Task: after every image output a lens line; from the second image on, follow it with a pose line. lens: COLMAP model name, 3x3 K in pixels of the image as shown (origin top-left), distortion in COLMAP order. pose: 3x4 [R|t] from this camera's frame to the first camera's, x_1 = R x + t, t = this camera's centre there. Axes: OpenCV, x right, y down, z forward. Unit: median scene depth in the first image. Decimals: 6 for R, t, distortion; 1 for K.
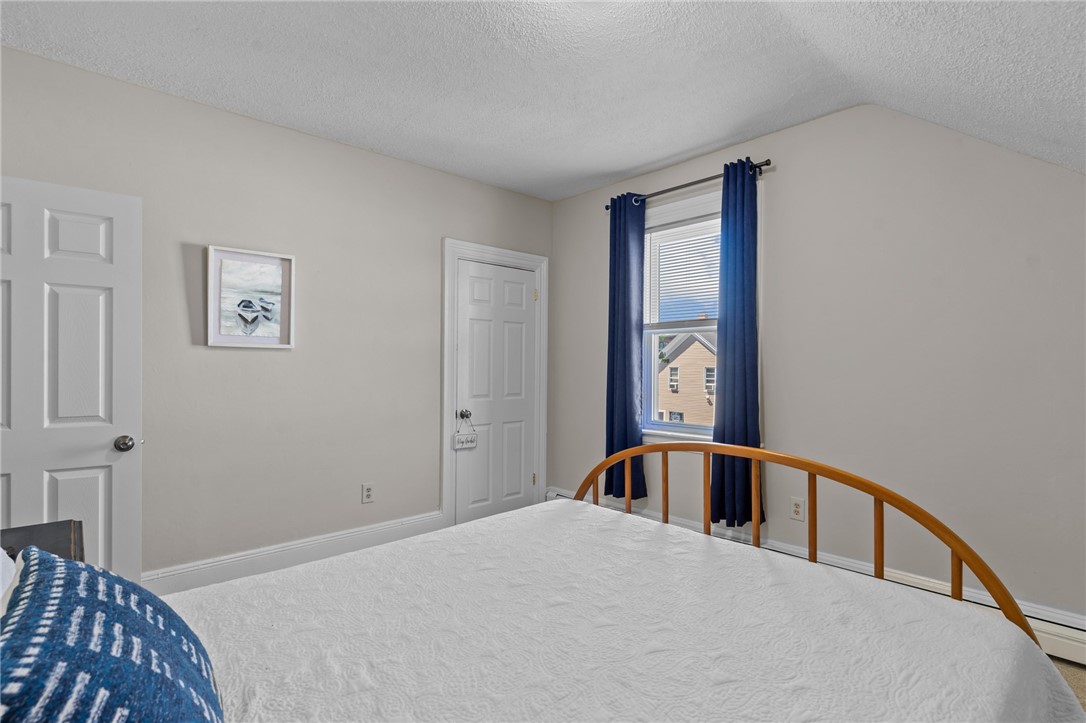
lens RADIAL K [[521.5, 0, 543.7], [0, 521.5, 367.6], [0, 0, 1]] dist [0.000834, -0.000254]
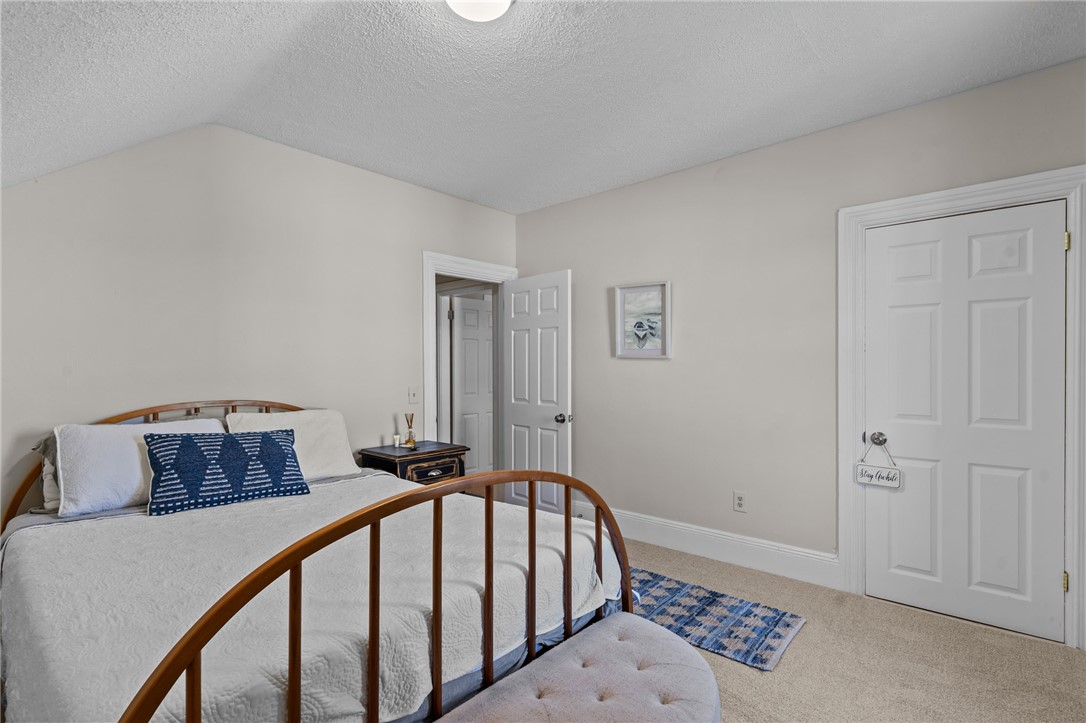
lens RADIAL K [[521.5, 0, 543.7], [0, 521.5, 367.6], [0, 0, 1]] dist [0.000834, -0.000254]
pose [[0.115818, -0.007195, -0.993244, 0.677957], [-0.002239, 0.999969, -0.007504, -0.004706], [0.993268, 0.003093, 0.115798, 0.586711]]
